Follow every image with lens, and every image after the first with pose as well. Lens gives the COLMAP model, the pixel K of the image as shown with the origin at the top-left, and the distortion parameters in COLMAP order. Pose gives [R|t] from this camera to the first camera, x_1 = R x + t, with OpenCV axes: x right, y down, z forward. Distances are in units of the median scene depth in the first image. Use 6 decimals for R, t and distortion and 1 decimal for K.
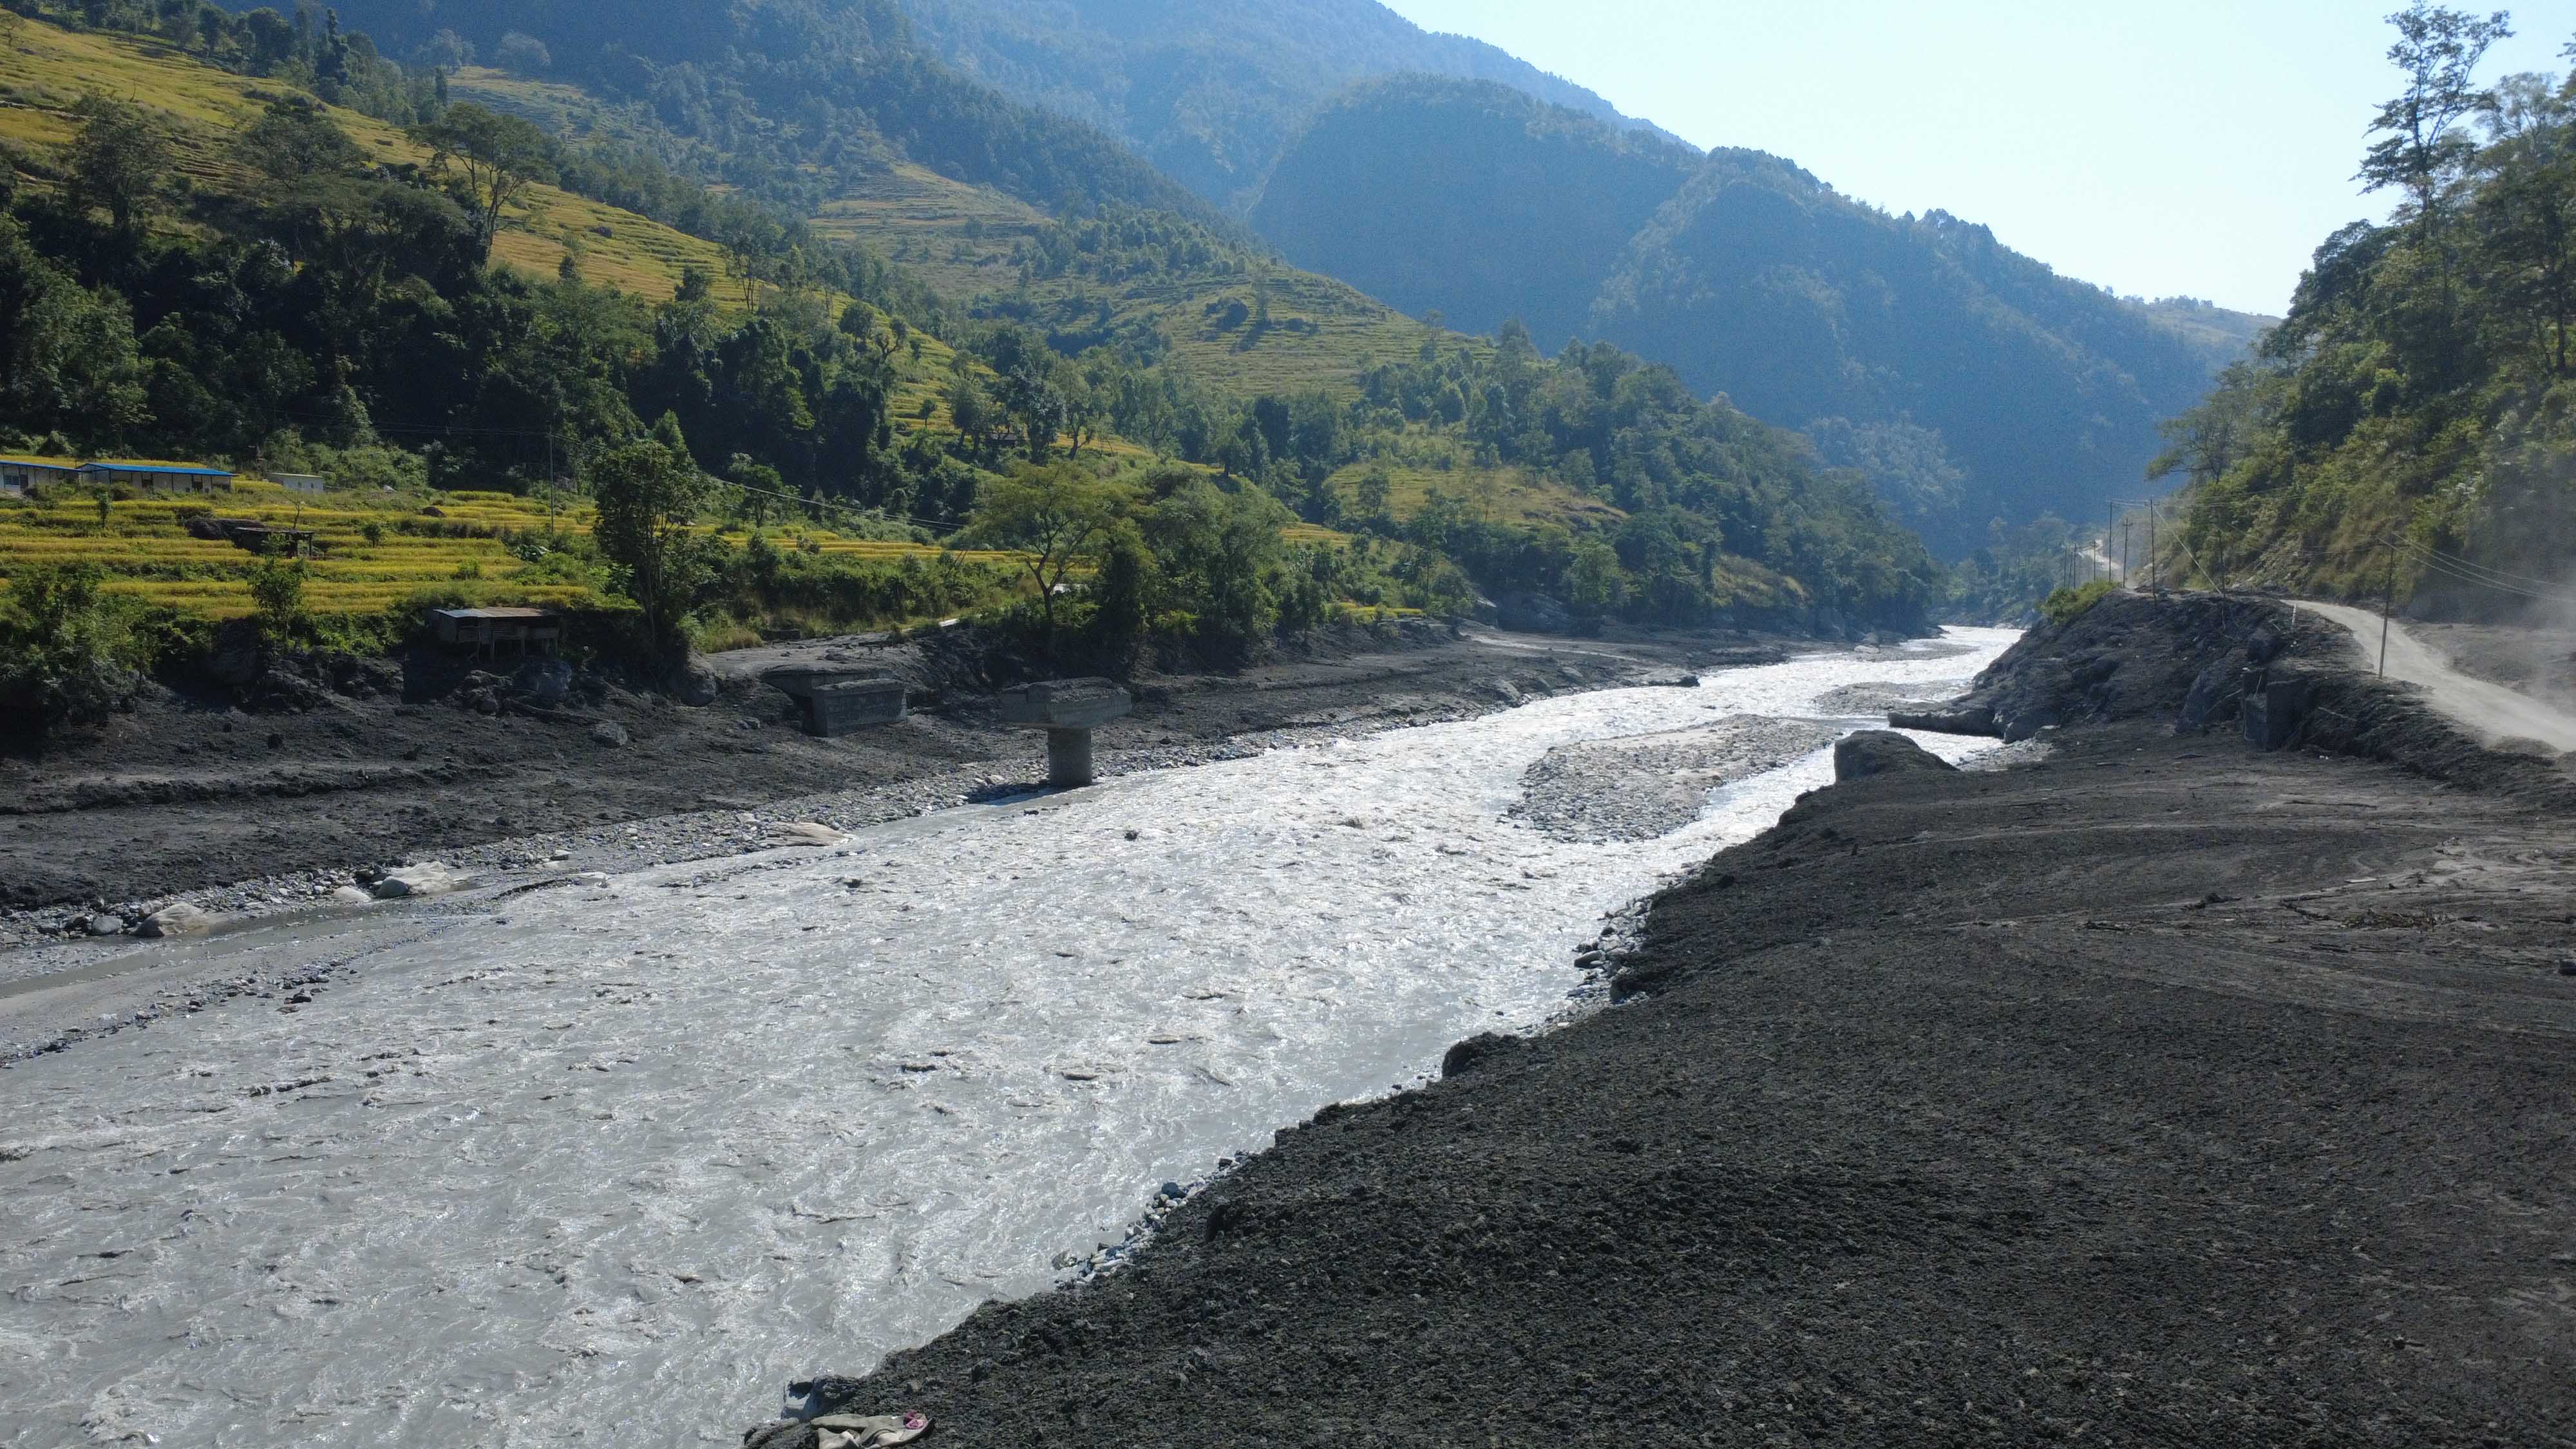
lens RADIAL K [[1869.4, 0, 1294.5], [0, 1869.4, 722.7], [0, 0, 1]] dist [-0.003201, 0.006762]
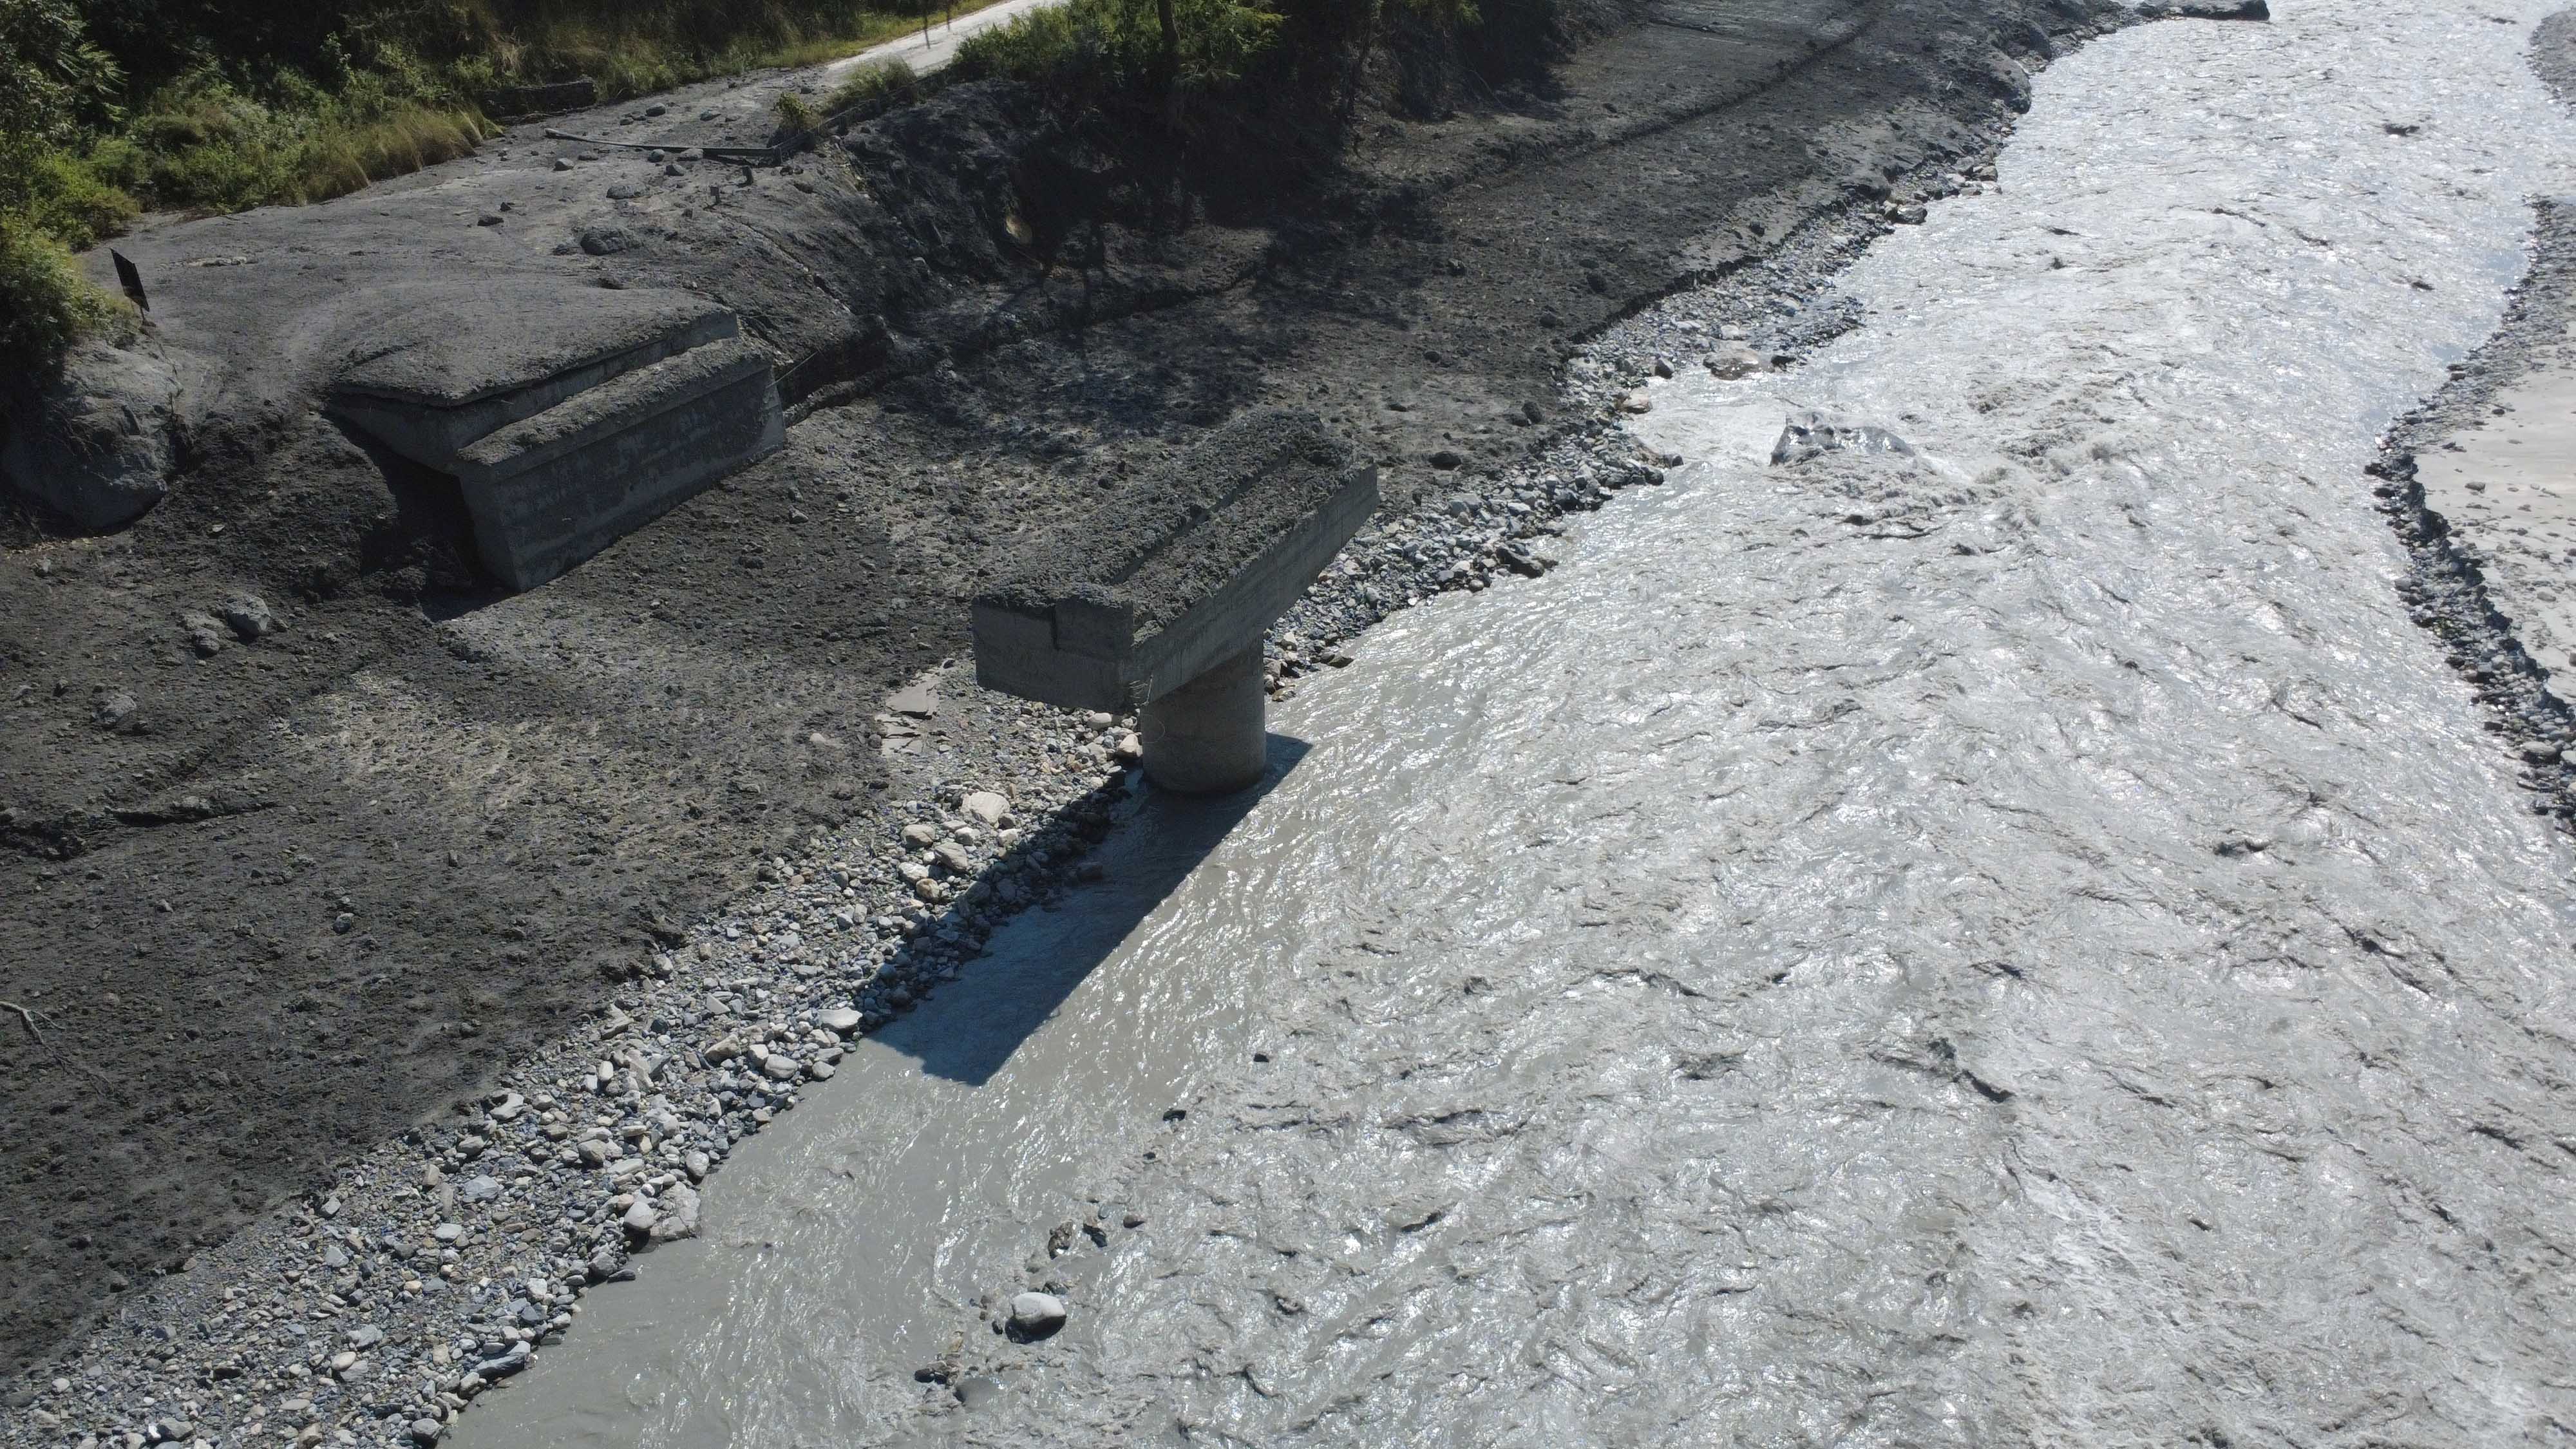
lens RADIAL K [[1869.4, 0, 1284.5], [0, 1869.4, 736.5], [0, 0, 1]] dist [-0.003201, 0.006762]
pose [[0.995265, 0.057260, -0.078537, -0.056424], [-0.018784, 0.906125, 0.422594, -0.087559], [0.095362, -0.419118, 0.902910, 0.502841]]
